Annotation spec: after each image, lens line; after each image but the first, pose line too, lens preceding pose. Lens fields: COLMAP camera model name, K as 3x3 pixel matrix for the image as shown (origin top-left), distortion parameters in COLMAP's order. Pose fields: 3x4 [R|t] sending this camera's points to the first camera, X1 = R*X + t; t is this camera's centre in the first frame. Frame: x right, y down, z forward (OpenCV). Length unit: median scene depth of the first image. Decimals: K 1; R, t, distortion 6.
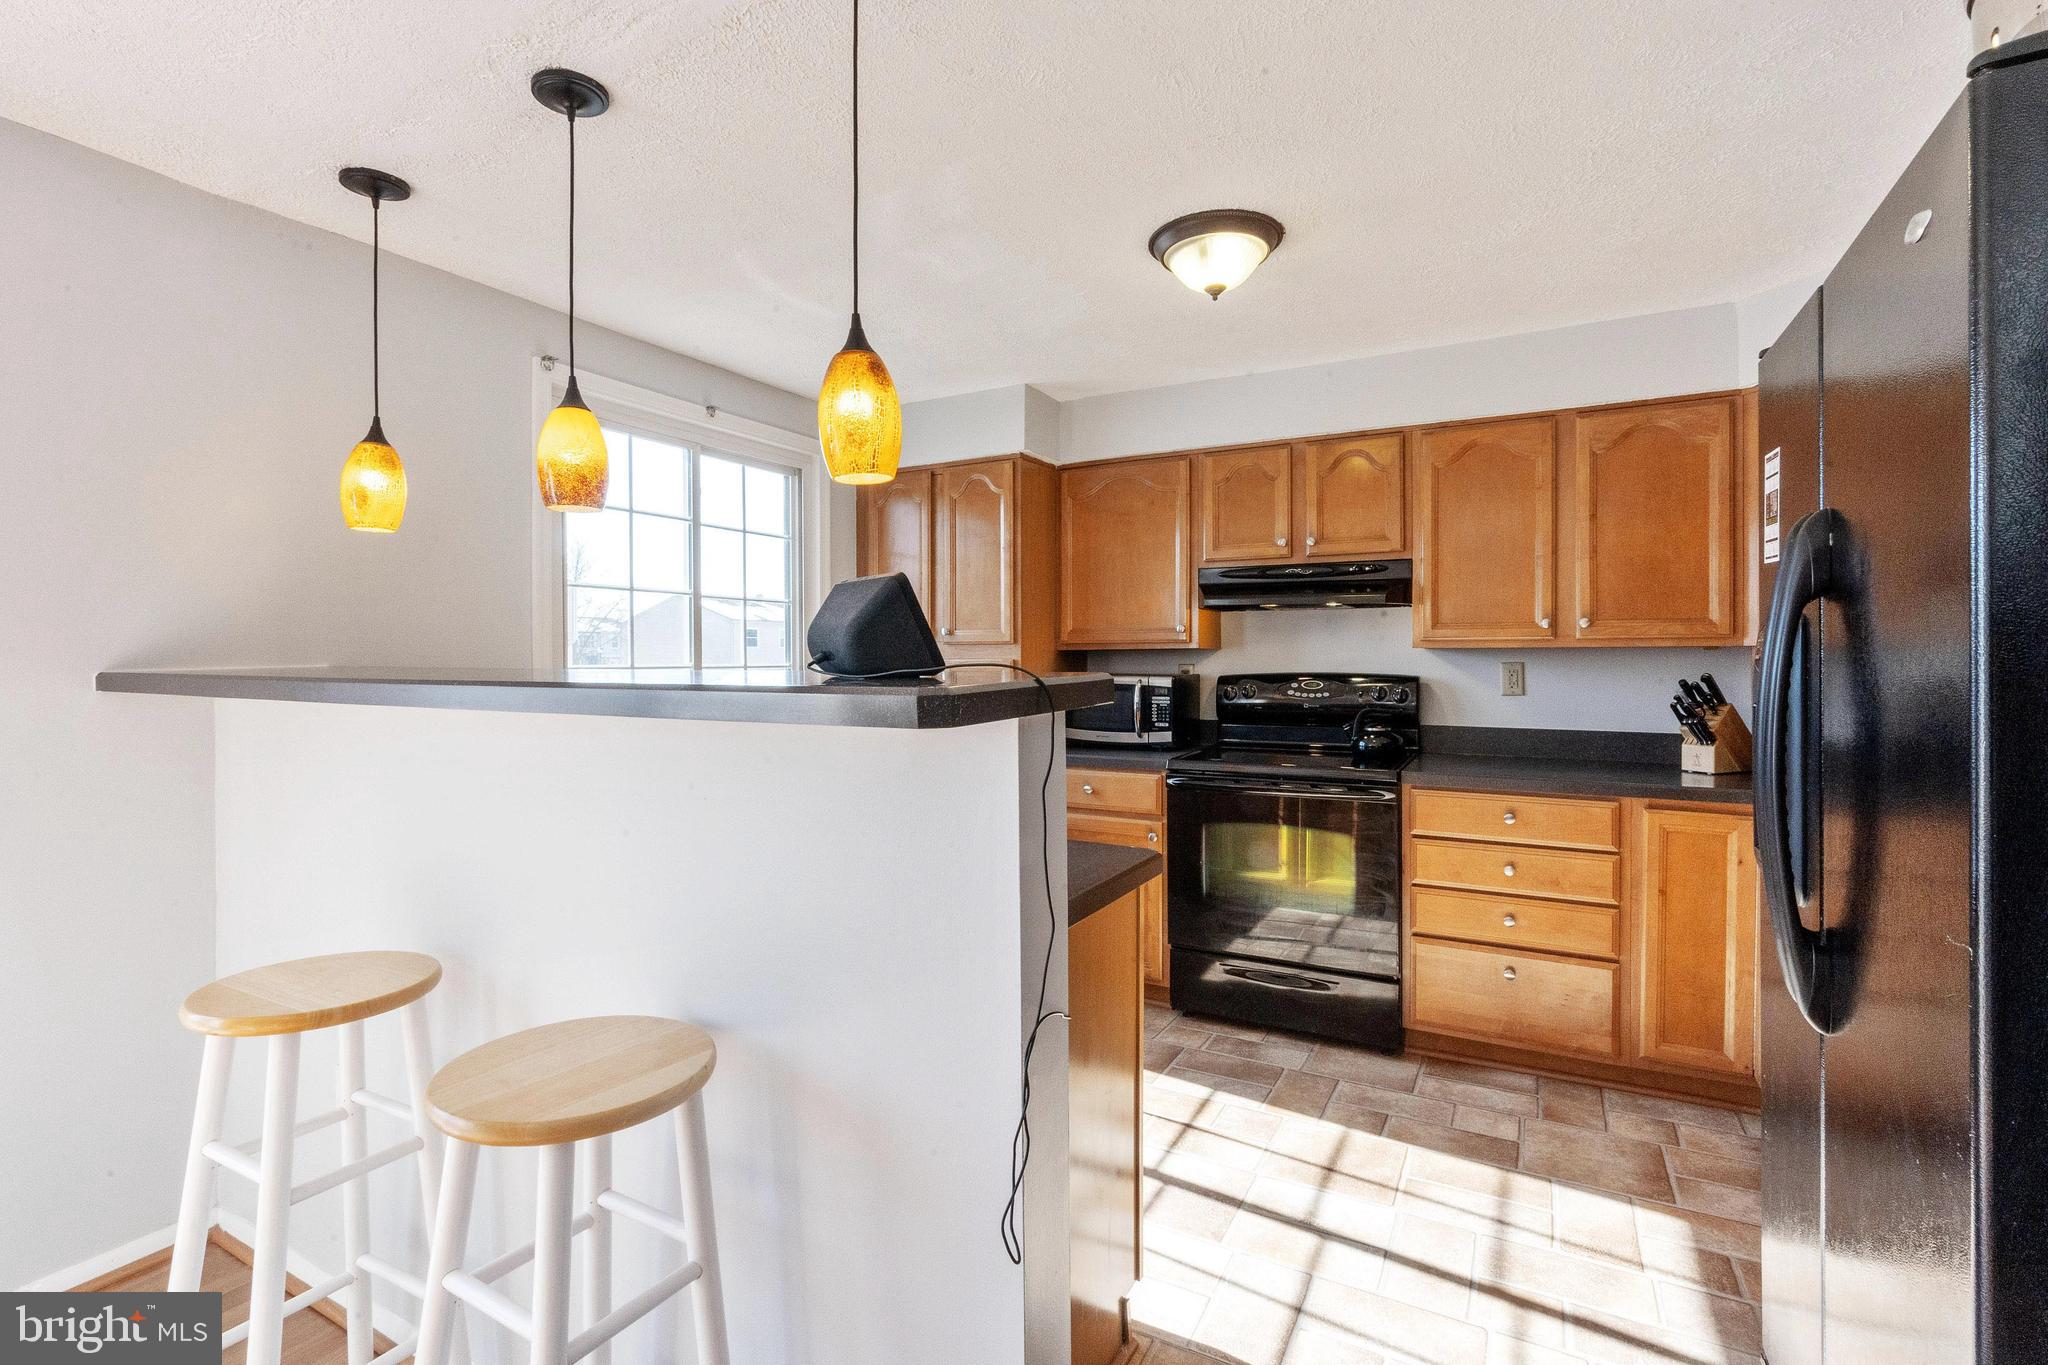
lens RADIAL K [[938.6, 0, 1015.6], [0, 938.6, 672.1], [0, 0, 1]] dist [-0.006512, 0.002710]
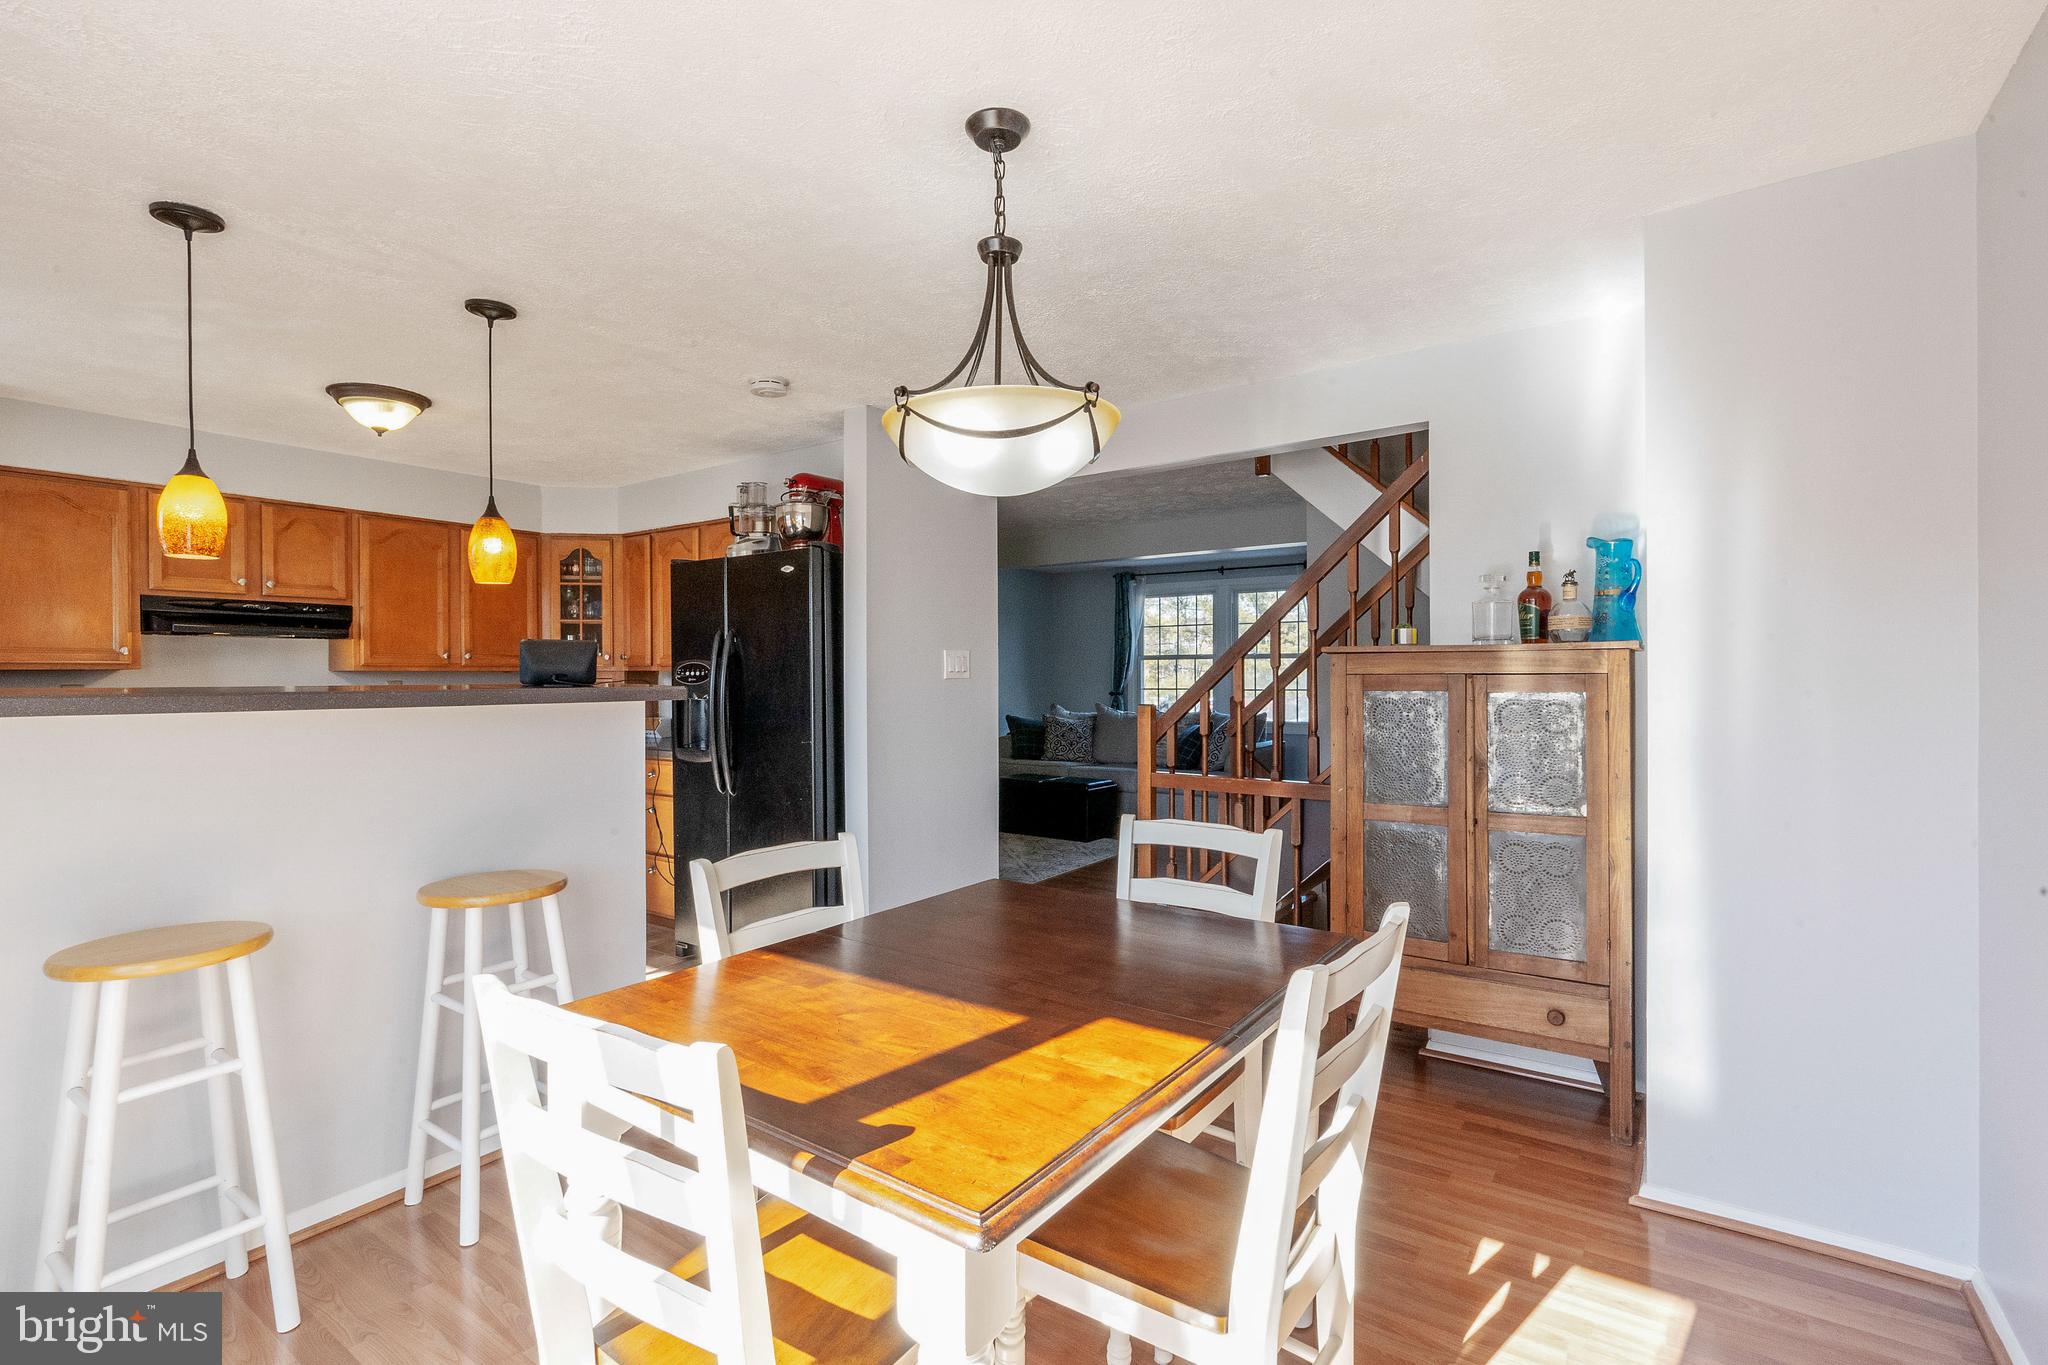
lens RADIAL K [[938.6, 0, 989.5], [0, 938.6, 672.8], [0, 0, 1]] dist [-0.006512, 0.002710]
pose [[0.129802, 0.002500, 0.991537, -0.846295], [0.017600, 0.999833, -0.004825, -0.000040], [-0.991384, 0.018078, 0.129736, -0.103157]]
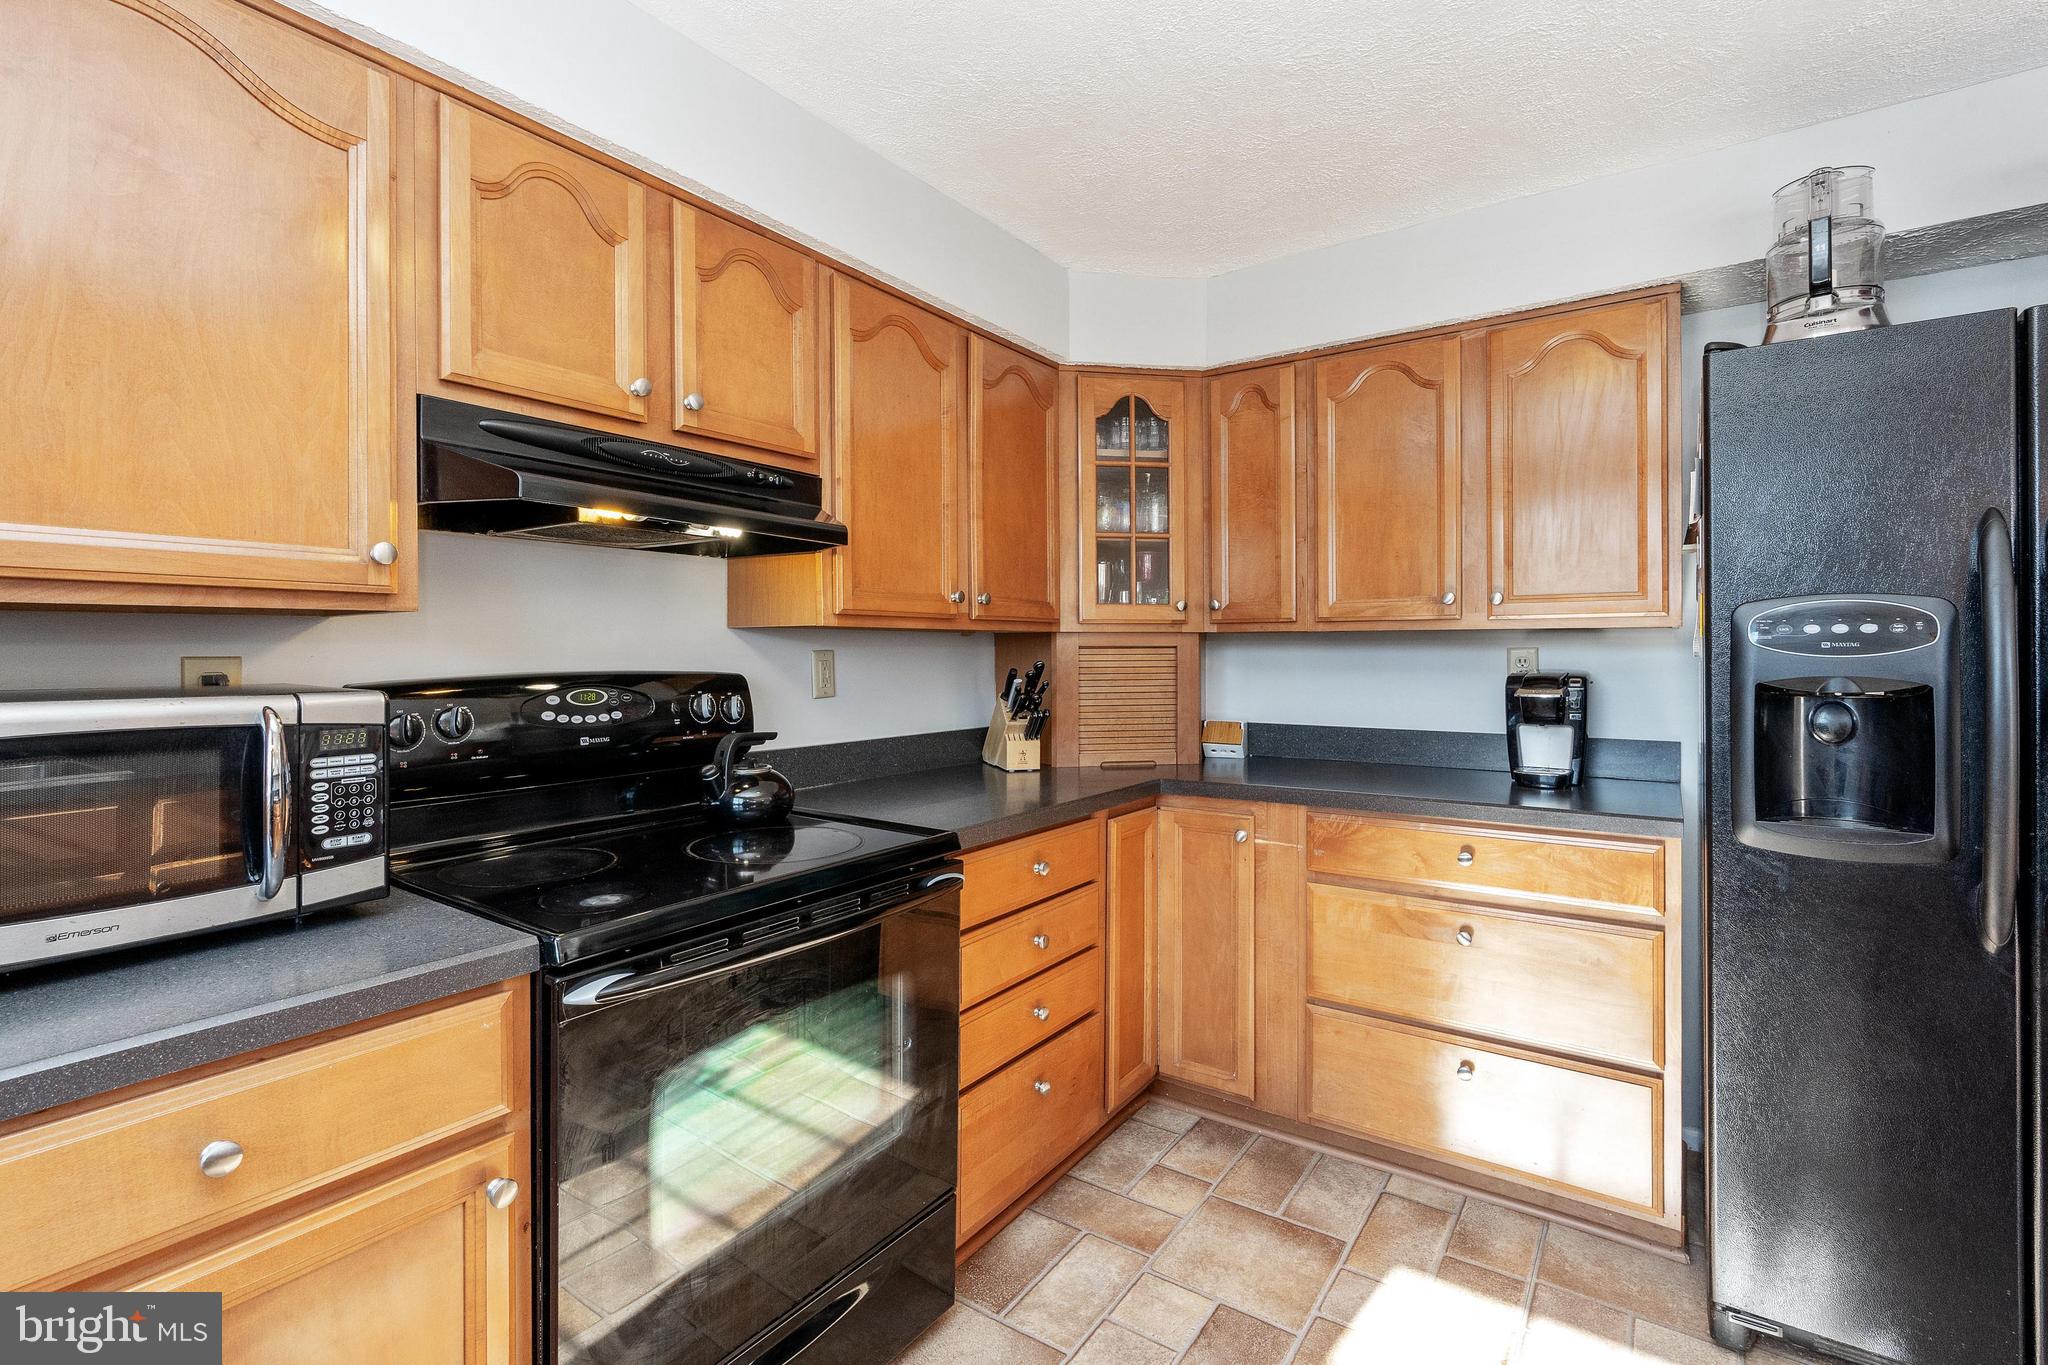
lens RADIAL K [[938.6, 0, 1007.4], [0, 938.6, 653.7], [0, 0, 1]] dist [-0.006512, 0.002710]
pose [[0.118194, -0.002666, 0.992987, -0.162560], [0.016753, 0.999859, 0.000691, -0.006355], [-0.992849, 0.016554, 0.118222, 0.846415]]
